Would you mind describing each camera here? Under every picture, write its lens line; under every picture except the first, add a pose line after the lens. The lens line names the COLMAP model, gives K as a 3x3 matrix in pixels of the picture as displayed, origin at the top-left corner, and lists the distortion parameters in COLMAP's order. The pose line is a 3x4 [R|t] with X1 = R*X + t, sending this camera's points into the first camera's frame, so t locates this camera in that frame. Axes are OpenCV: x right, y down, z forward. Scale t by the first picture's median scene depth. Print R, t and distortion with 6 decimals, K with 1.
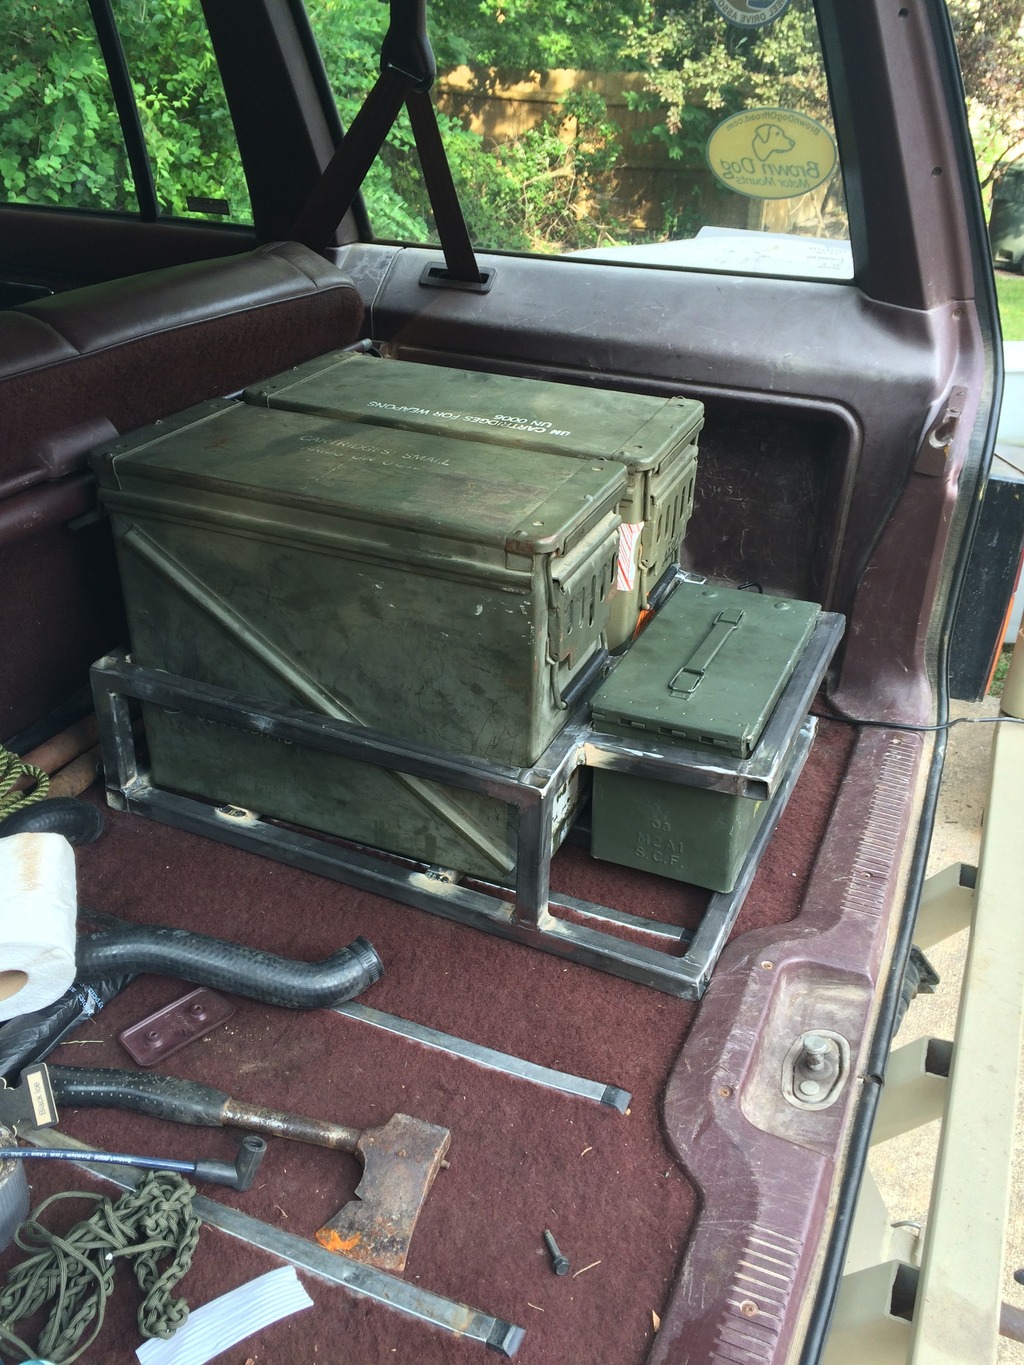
lens RADIAL K [[1180.6, 0, 516.4], [0, 1180.6, 682.5], [0, 0, 1]] dist [0.067248, -0.105972]
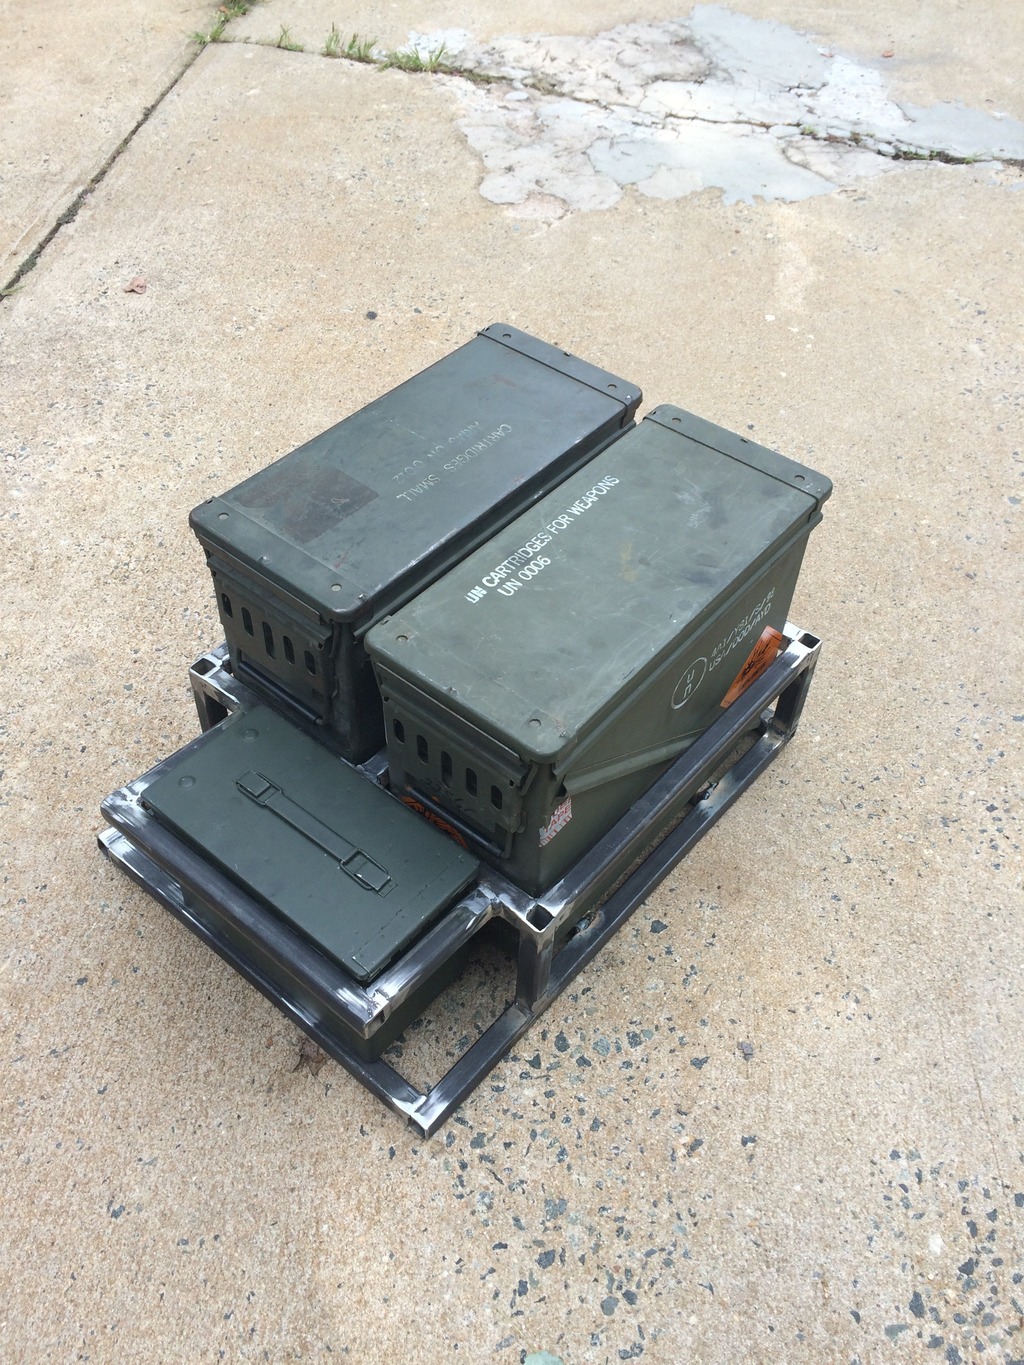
lens RADIAL K [[1180.6, 0, 510.9], [0, 1180.6, 674.7], [0, 0, 1]] dist [0.067248, -0.105972]
pose [[-0.288025, 0.679338, -0.674938, 0.597443], [-0.499617, 0.494677, 0.711110, -0.738142], [0.816960, 0.542028, 0.196930, 0.791211]]
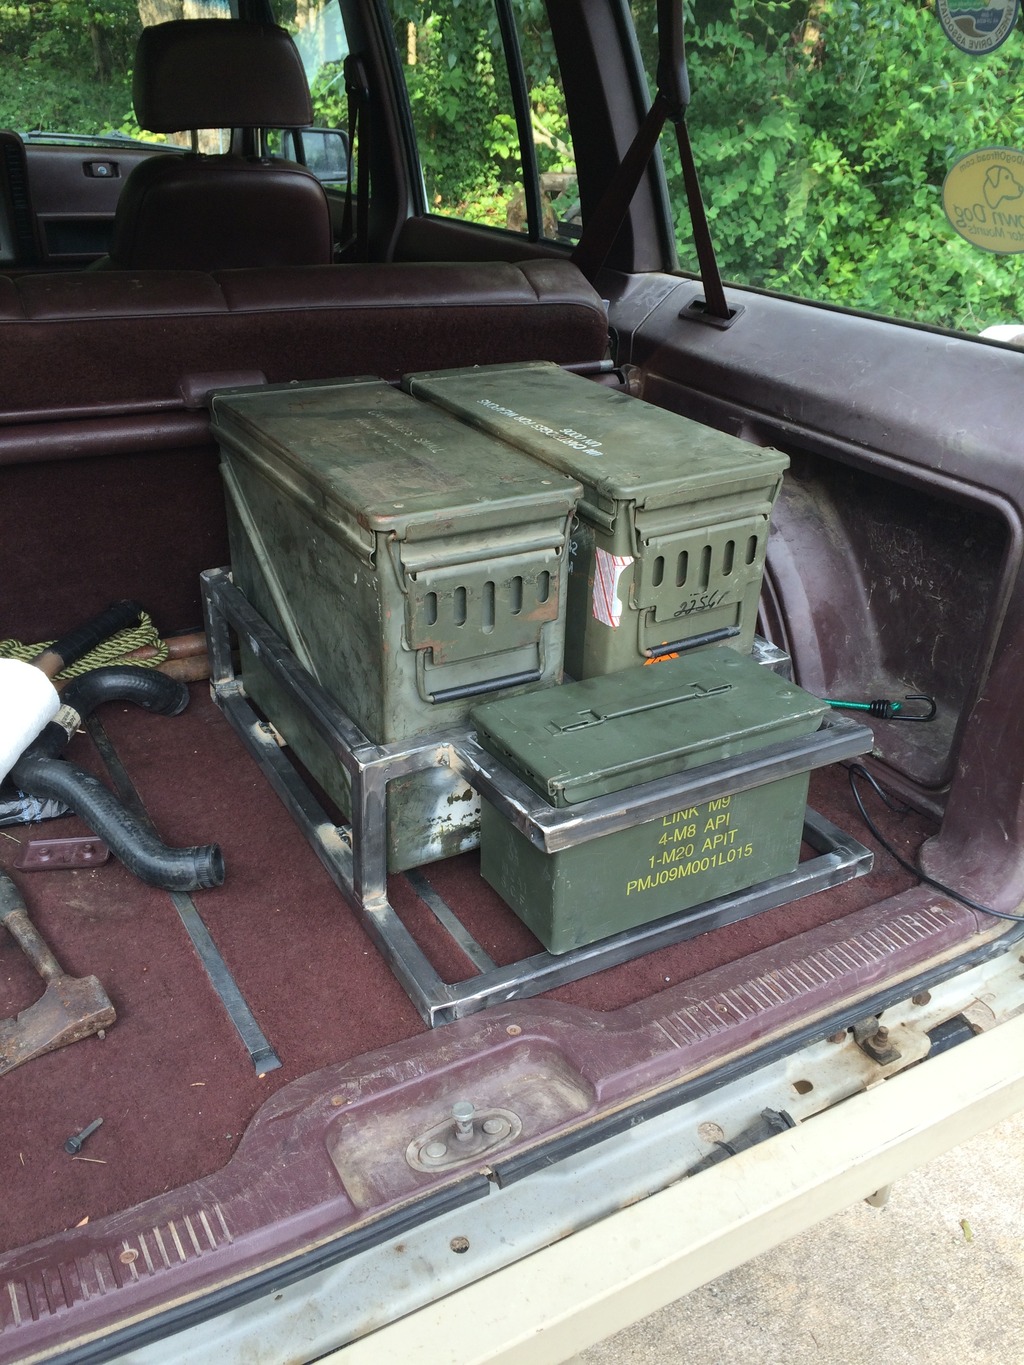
lens RADIAL K [[1180.6, 0, 505.1], [0, 1180.6, 681.3], [0, 0, 1]] dist [0.067248, -0.105972]
pose [[0.800750, 0.275155, -0.532061, 0.494360], [-0.304554, 0.951891, 0.033916, -0.037991], [0.515796, 0.134883, 0.846026, 0.145936]]
